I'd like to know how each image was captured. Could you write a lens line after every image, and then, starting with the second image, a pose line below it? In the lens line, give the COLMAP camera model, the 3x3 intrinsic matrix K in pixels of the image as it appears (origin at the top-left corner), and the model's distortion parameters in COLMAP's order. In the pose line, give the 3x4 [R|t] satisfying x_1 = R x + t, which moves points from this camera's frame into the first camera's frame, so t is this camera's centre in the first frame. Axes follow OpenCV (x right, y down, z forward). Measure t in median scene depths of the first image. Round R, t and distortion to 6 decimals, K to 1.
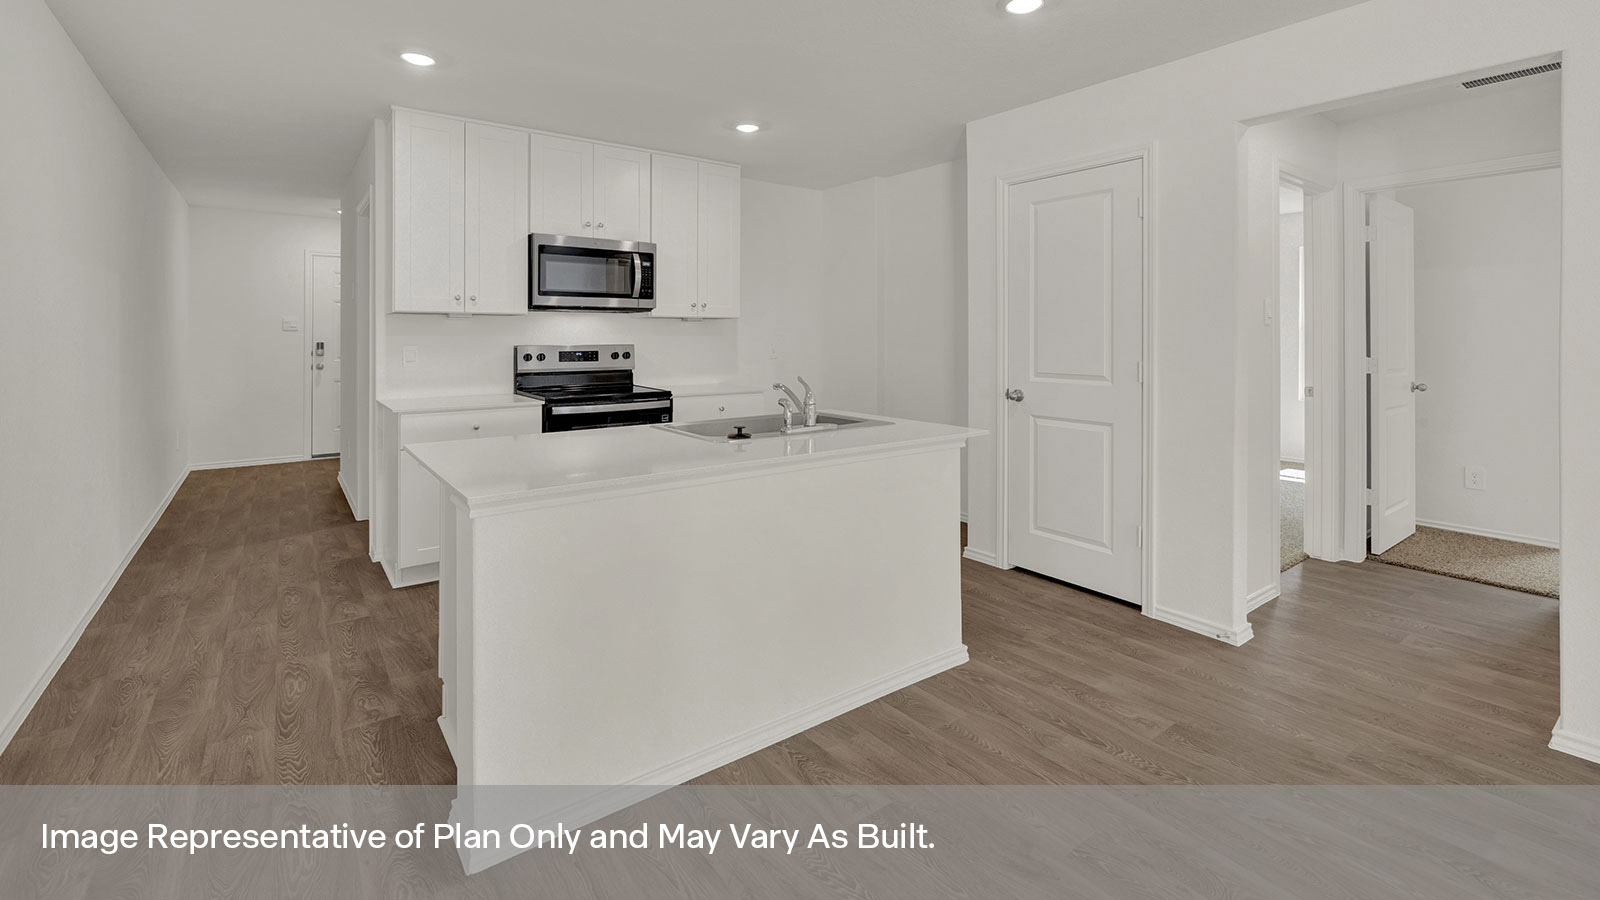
lens RADIAL K [[686.9, 0, 787.5], [0, 686.9, 451.5], [0, 0, 1]] dist [0.001479, -0.000951]
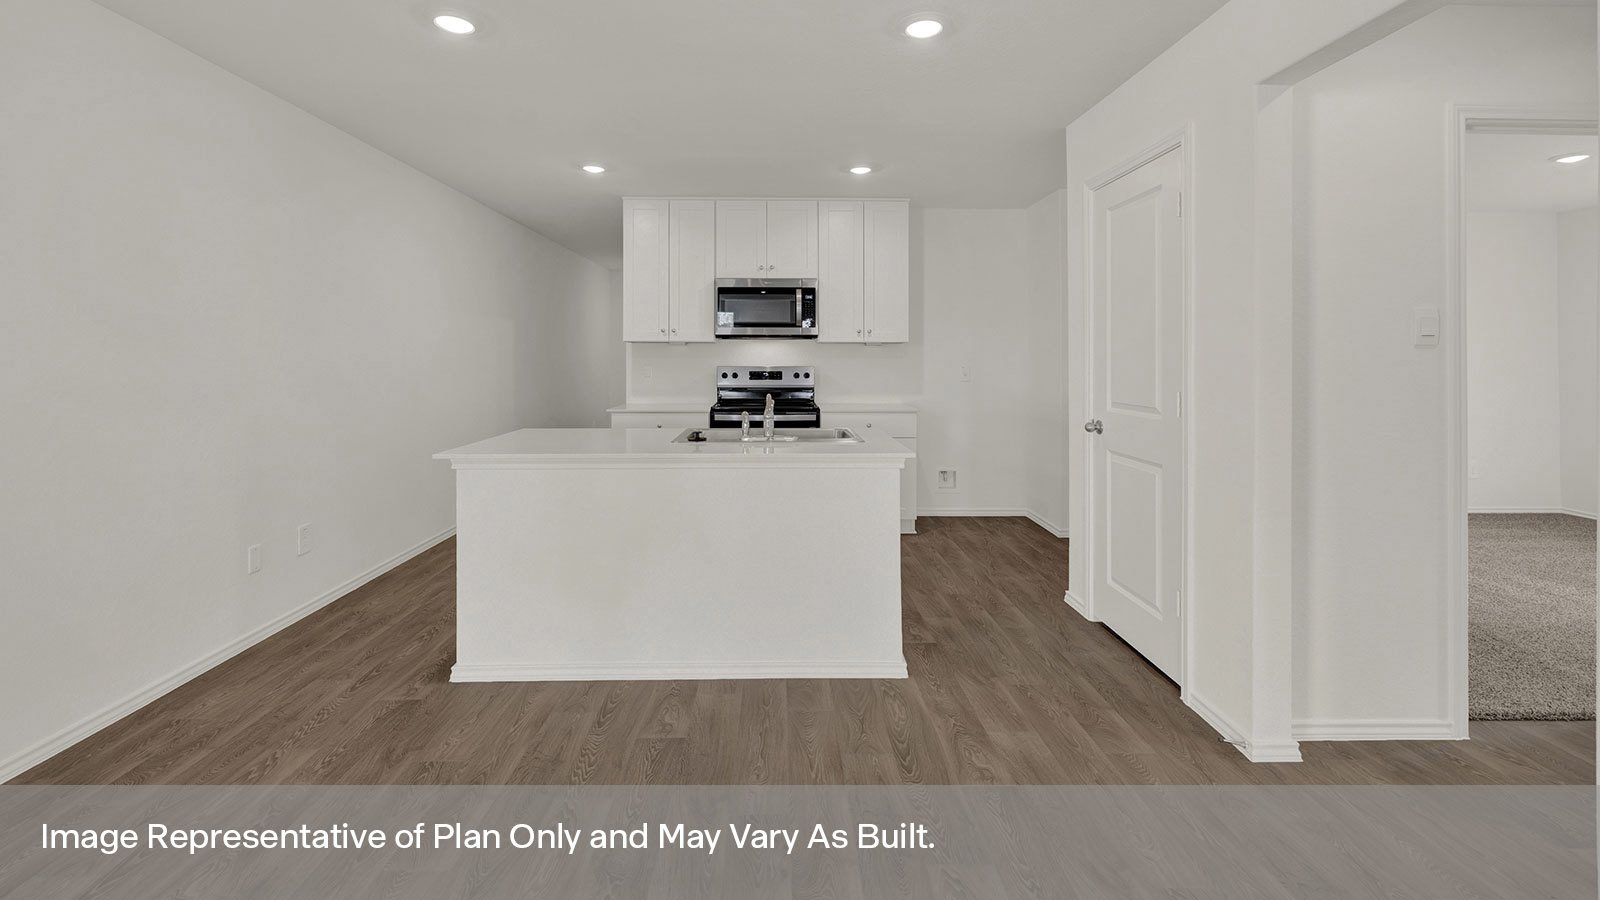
lens RADIAL K [[662.2, 0, 780.8], [0, 662.2, 480.7], [0, 0, 1]] dist [0.010475, 0.000154]
pose [[0.814901, 0.107165, -0.569606, 0.644489], [-0.097567, 0.994097, 0.047445, -0.016430], [0.571328, 0.016912, 0.820547, 0.076148]]
